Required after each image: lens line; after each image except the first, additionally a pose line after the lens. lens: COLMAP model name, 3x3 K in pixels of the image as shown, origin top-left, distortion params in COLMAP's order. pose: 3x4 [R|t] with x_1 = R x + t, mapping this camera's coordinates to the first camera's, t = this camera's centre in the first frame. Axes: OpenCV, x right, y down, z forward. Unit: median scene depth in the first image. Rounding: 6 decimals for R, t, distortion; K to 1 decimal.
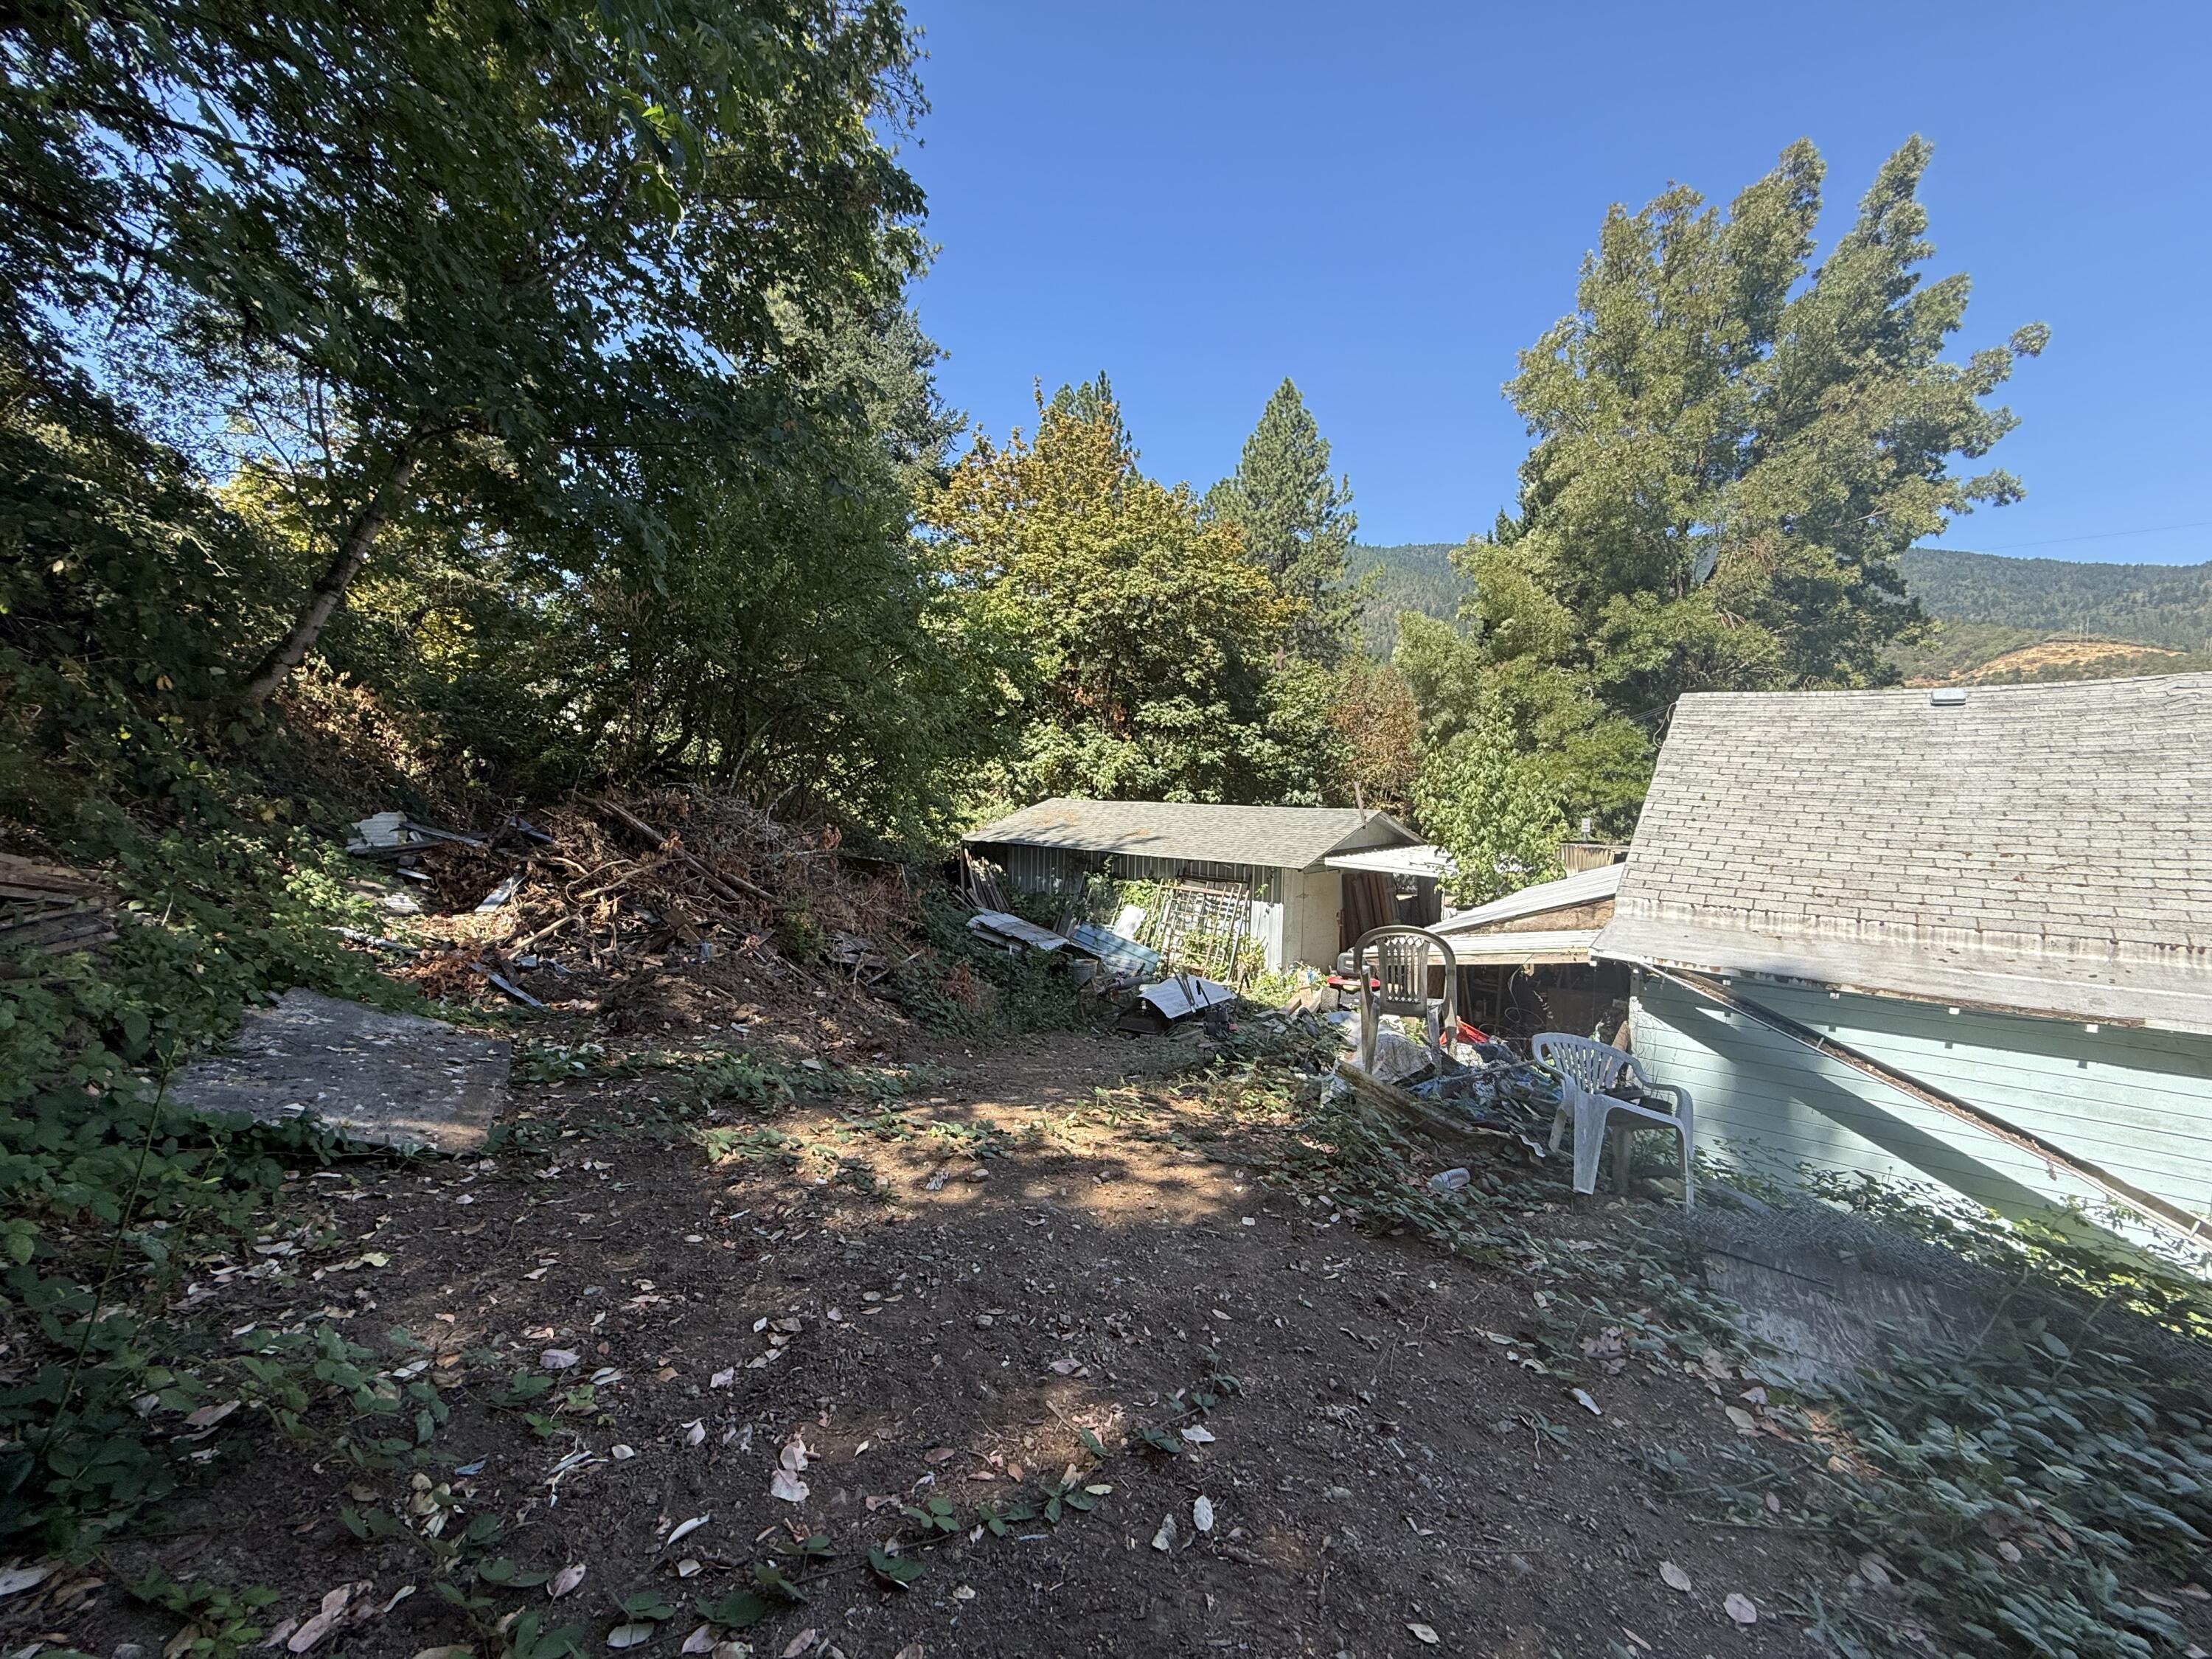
lens RADIAL K [[882.8, 0, 1109.4], [0, 882.8, 835.0], [0, 0, 1]] dist [0.000923, -0.000224]
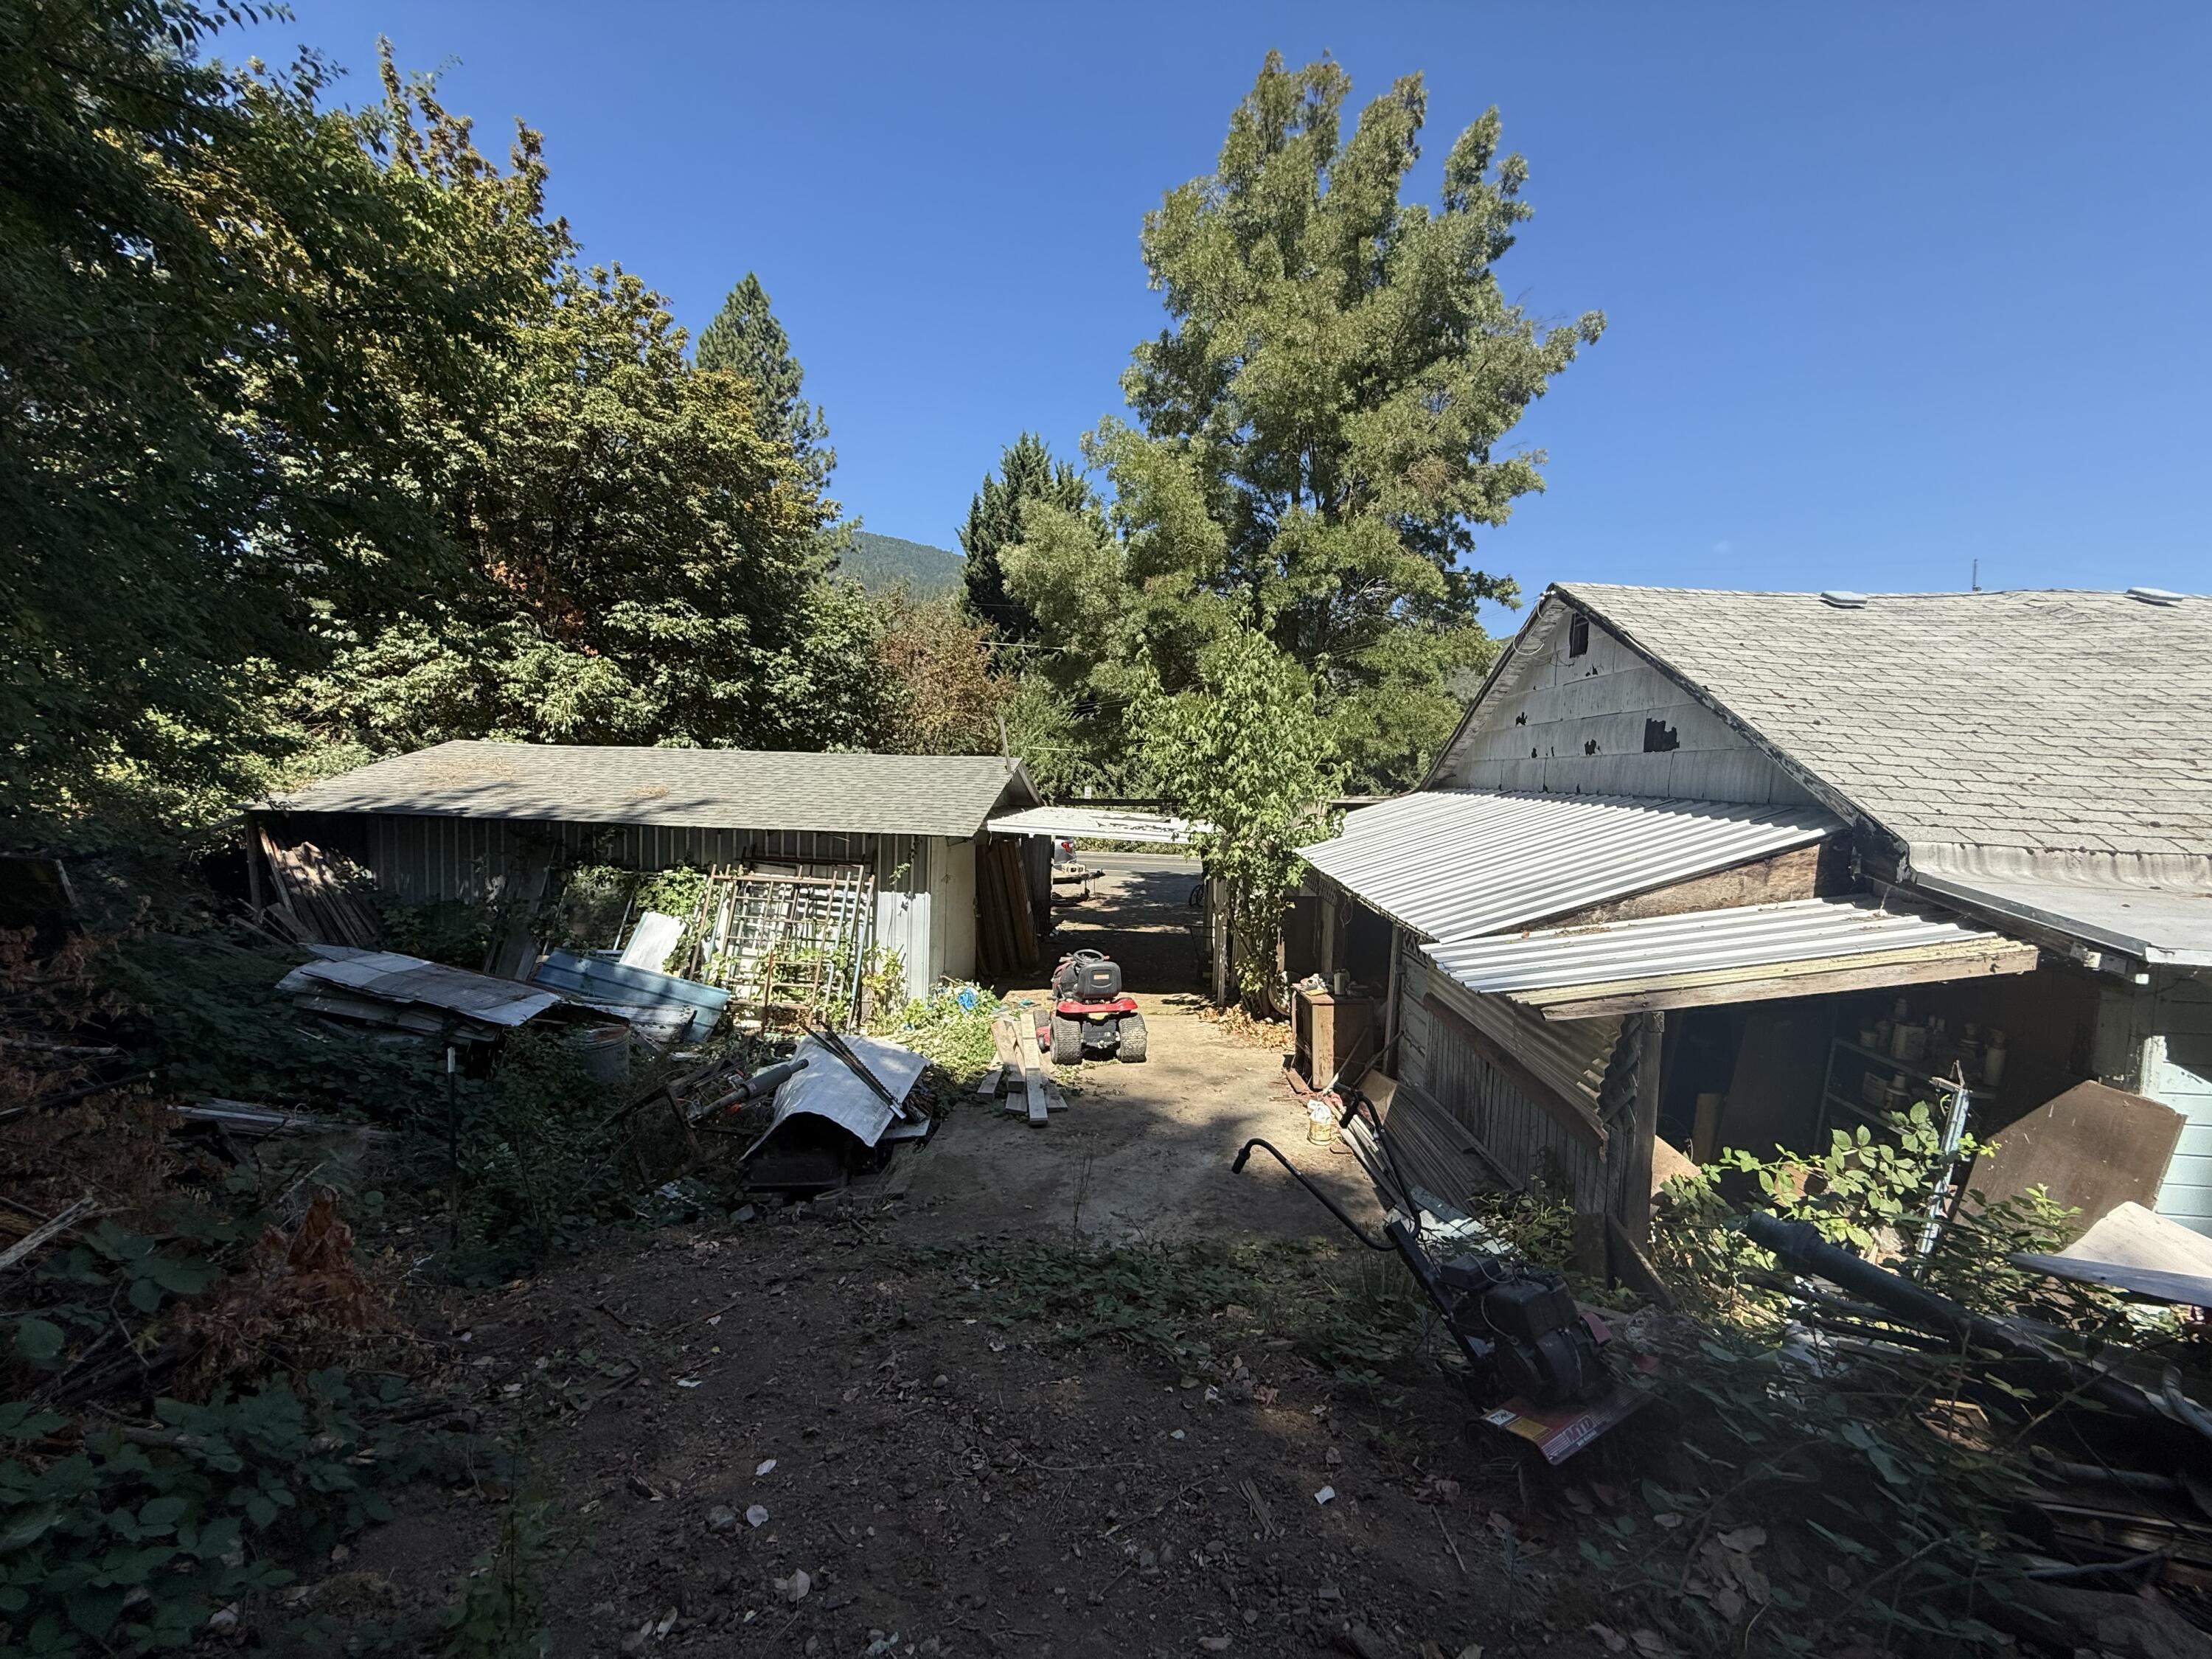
lens RADIAL K [[882.8, 0, 1095.0], [0, 882.8, 815.7], [0, 0, 1]] dist [0.000923, -0.000224]
pose [[0.819367, -0.019402, 0.572941, -0.063088], [0.018524, 0.999801, 0.007365, 0.015200], [-0.572970, 0.004579, 0.819564, 0.323064]]
